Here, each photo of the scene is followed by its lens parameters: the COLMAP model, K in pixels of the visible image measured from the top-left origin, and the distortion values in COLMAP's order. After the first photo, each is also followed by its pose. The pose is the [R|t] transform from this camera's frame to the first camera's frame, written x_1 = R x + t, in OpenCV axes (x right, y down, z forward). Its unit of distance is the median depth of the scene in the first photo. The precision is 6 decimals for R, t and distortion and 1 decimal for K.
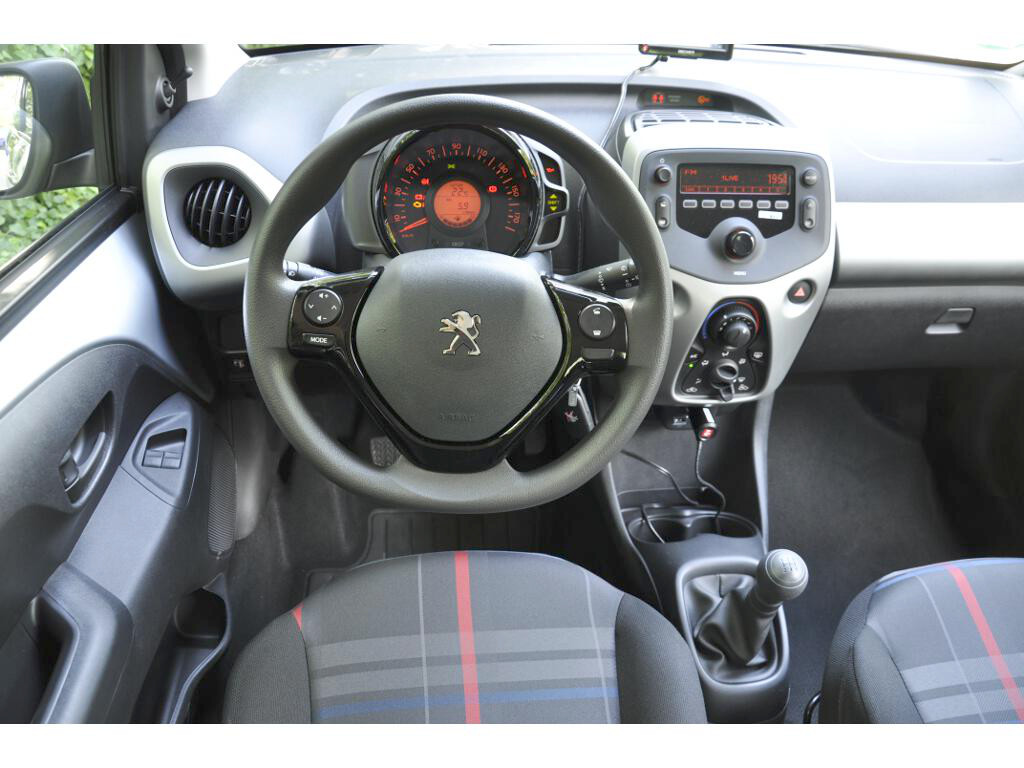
lens RADIAL K [[769.8, 0, 512.0], [0, 769.8, 384.0], [0, 0, 1]] dist [-0.154198, 0.076584]
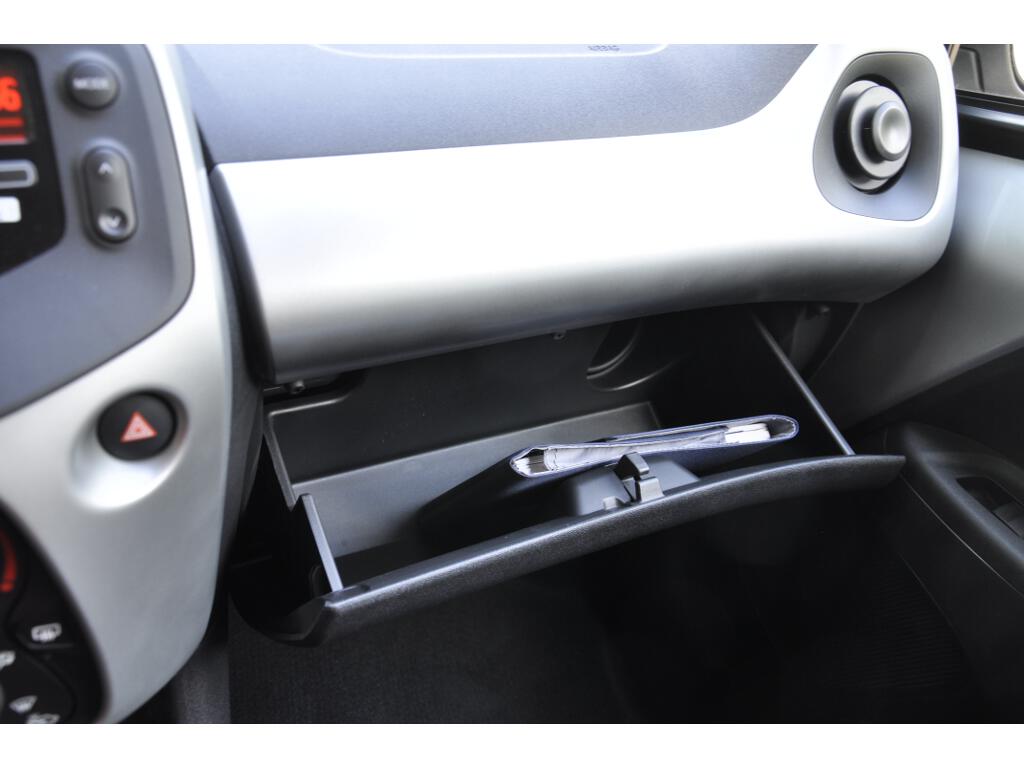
lens RADIAL K [[983.8, 0, 512.0], [0, 983.8, 384.0], [0, 0, 1]] dist [-0.014393, -0.006784]
pose [[0.895094, -0.148437, 0.420443, 0.365661], [0.180954, 0.982746, -0.038282, -0.097859], [-0.407507, 0.110348, 0.906511, 0.549527]]
